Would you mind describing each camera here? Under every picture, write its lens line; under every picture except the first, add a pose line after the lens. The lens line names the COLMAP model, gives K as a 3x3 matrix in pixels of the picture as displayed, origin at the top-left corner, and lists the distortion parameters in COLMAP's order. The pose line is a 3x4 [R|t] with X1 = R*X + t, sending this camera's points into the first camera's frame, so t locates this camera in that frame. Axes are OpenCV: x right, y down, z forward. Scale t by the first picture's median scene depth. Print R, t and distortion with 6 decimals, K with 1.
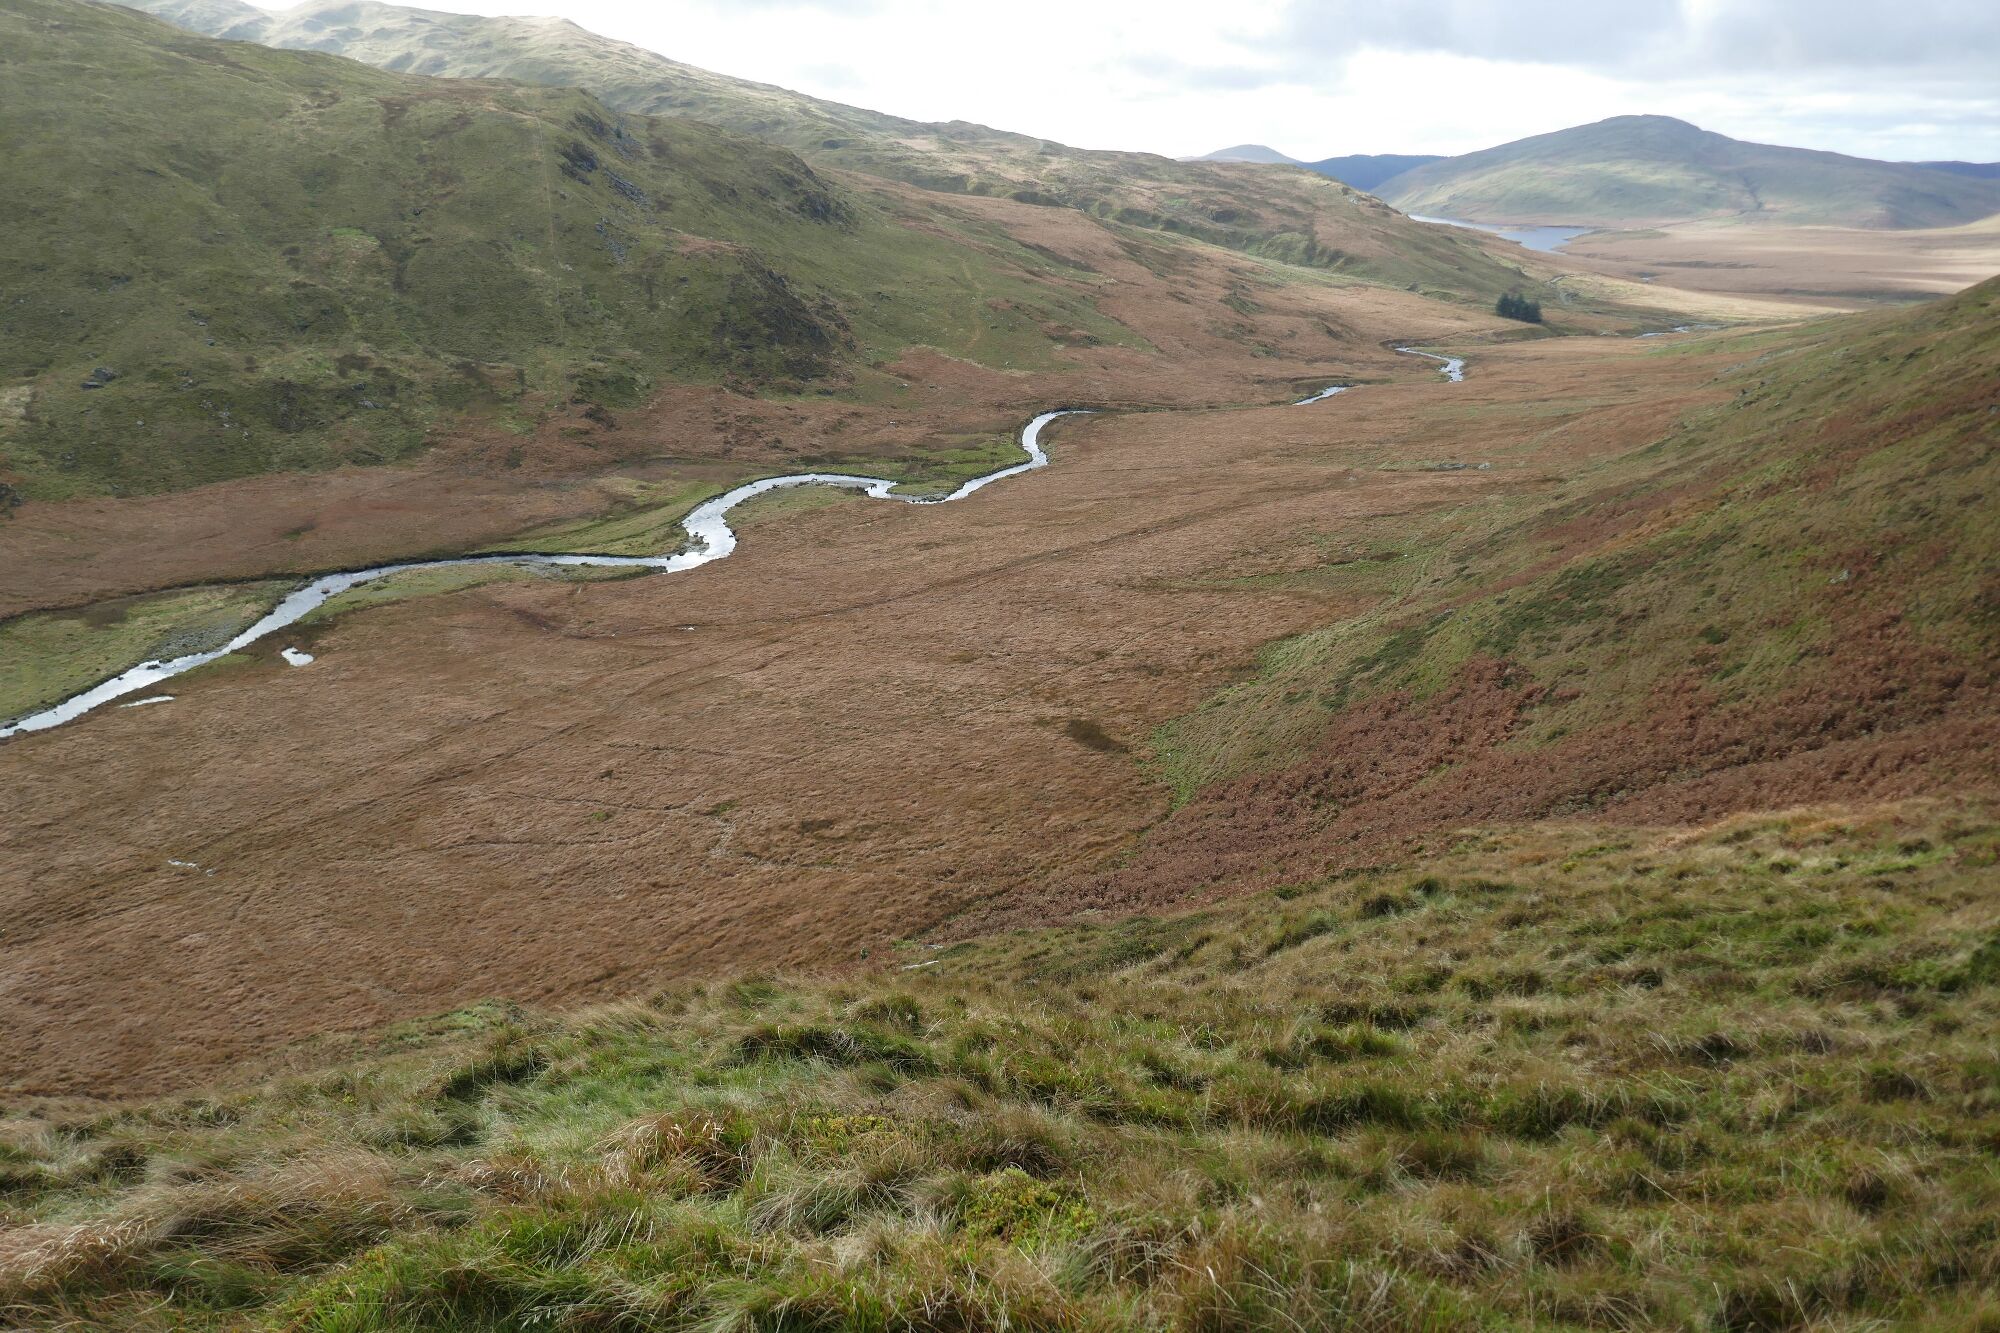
lens RADIAL K [[1438.8, 0, 999.6], [0, 1438.8, 669.4], [0, 0, 1]] dist [-0.013355, -0.004107]
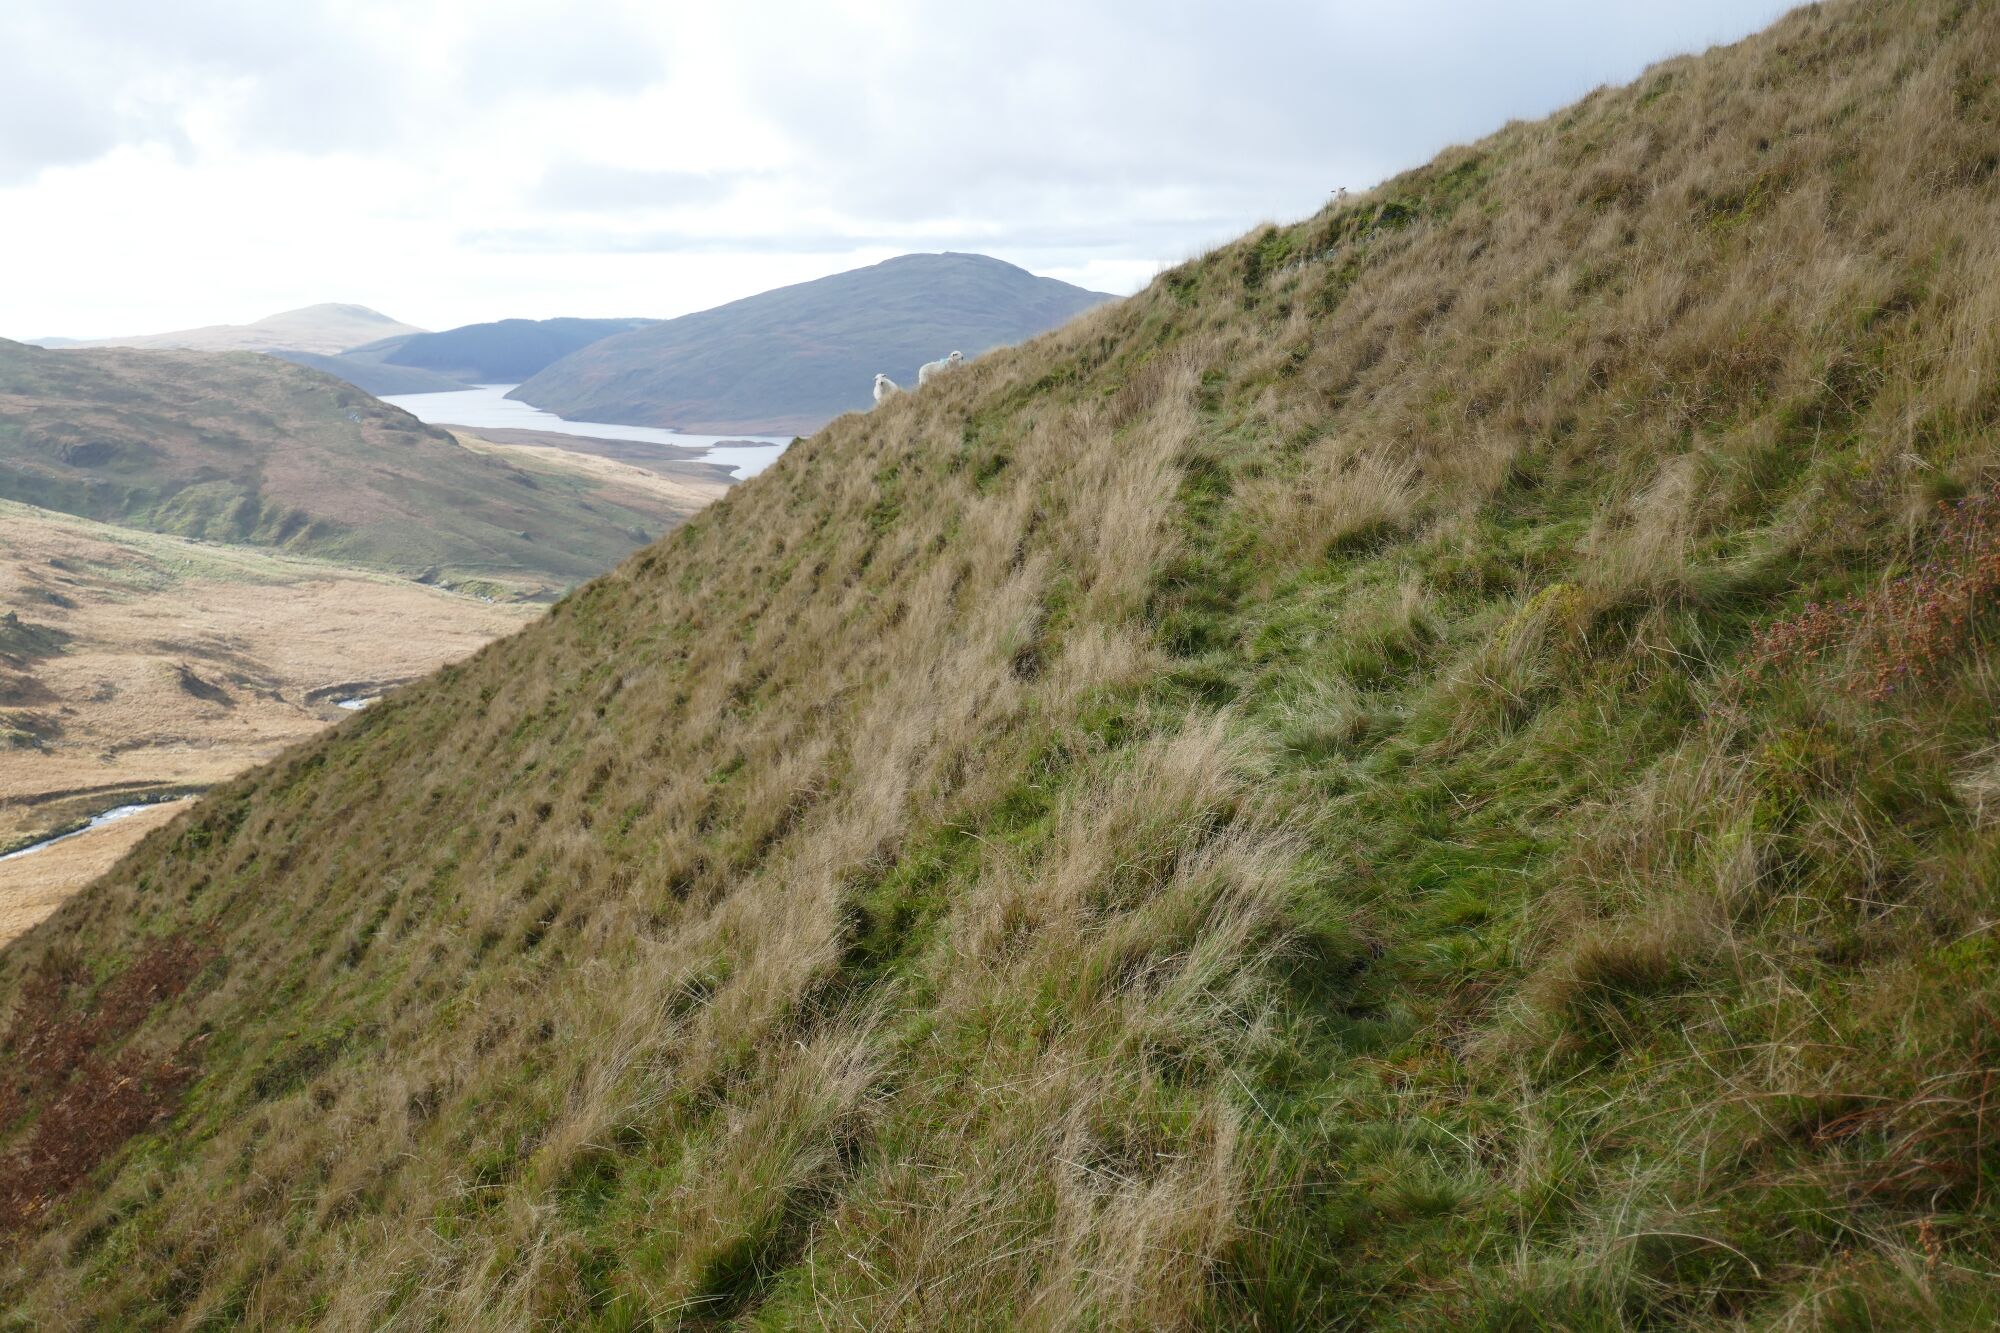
lens RADIAL K [[2637.6, 0, 986.9], [0, 2637.6, 674.7], [0, 0, 1]] dist [-0.017059, 0.000000]
pose [[0.925497, -0.061554, 0.373719, 0.201795], [0.137615, 0.973922, -0.180384, -0.042144], [-0.352870, 0.218374, 0.909833, 0.064827]]
